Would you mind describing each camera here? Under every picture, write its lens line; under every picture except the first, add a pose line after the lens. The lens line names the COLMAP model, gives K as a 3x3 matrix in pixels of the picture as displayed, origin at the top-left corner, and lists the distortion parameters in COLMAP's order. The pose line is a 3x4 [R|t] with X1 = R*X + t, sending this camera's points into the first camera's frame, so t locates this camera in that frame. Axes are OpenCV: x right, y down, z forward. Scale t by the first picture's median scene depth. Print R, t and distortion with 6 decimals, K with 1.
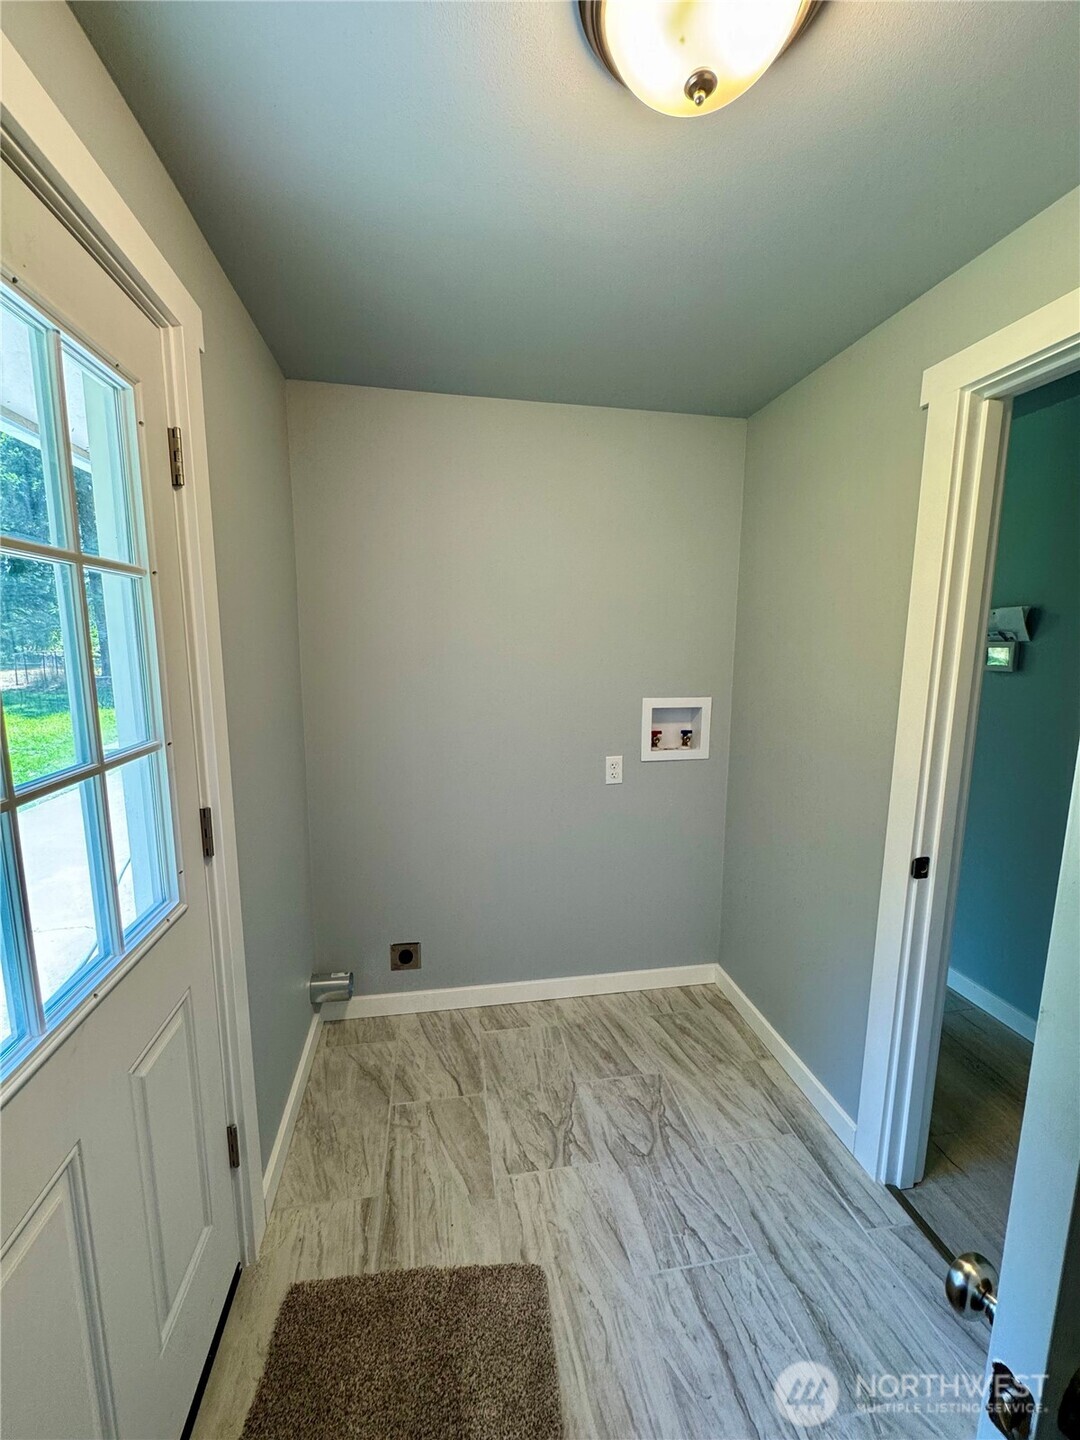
lens RADIAL K [[575.2, 0, 541.4], [0, 575.2, 722.1], [0, 0, 1]] dist [-0.002992, -0.000596]
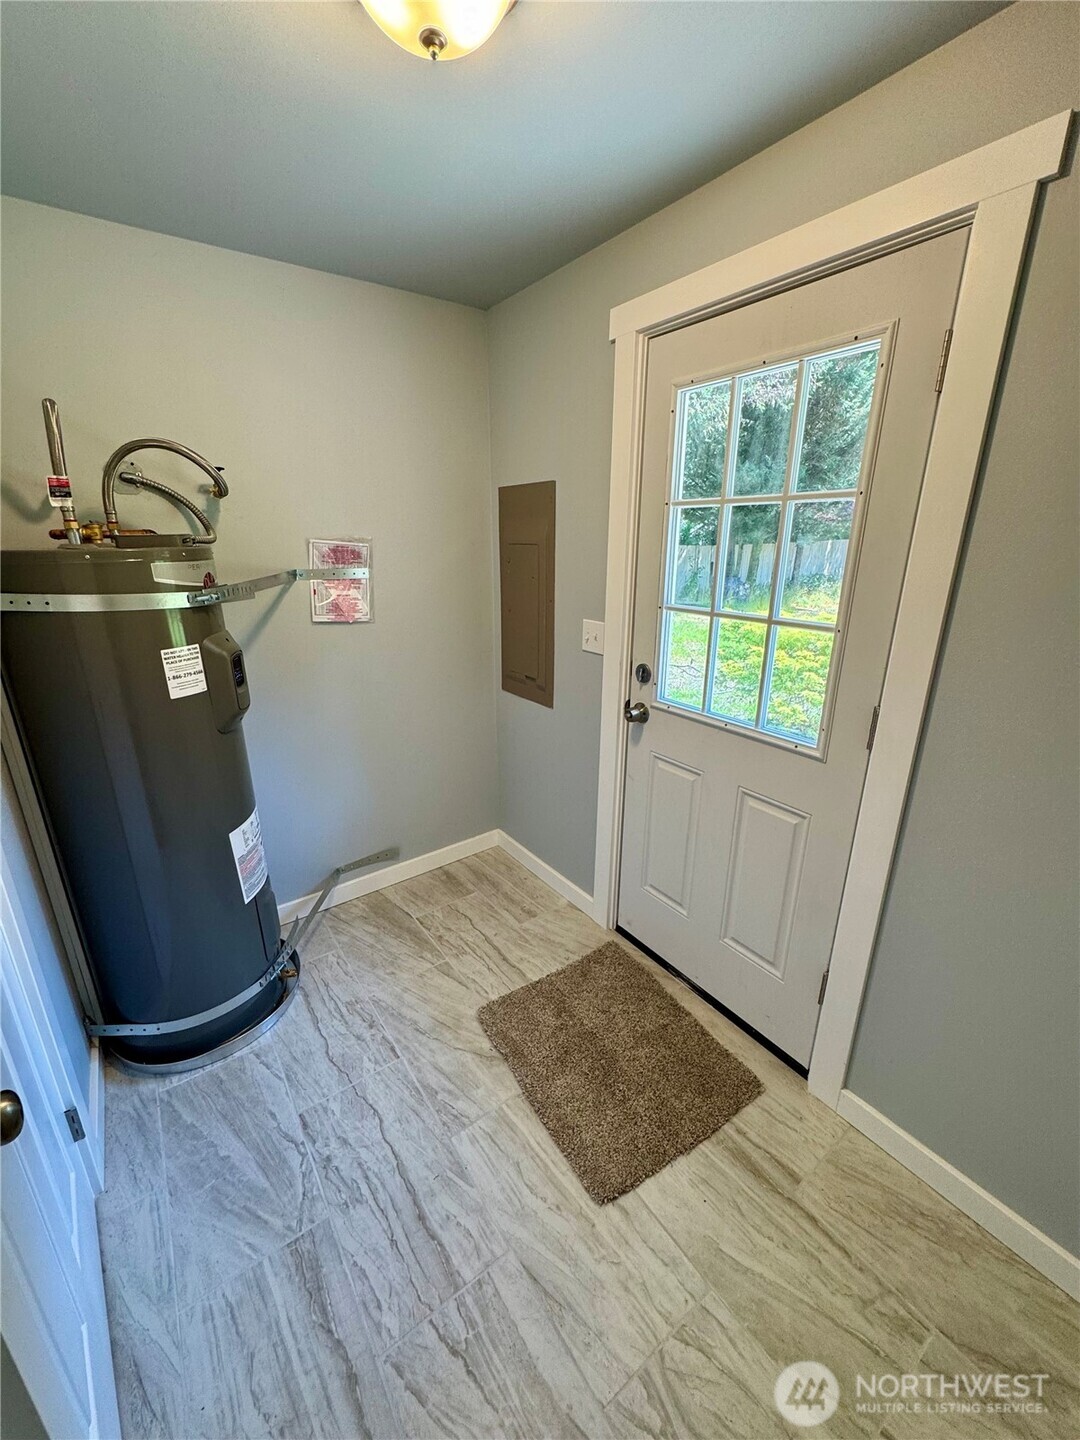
lens RADIAL K [[575.2, 0, 542.5], [0, 575.2, 723.6], [0, 0, 1]] dist [-0.002992, -0.000596]
pose [[-0.901186, 0.123365, -0.415507, 0.384047], [-0.069871, 0.904754, 0.420165, -0.201944], [0.427765, 0.407678, -0.806732, 1.364055]]
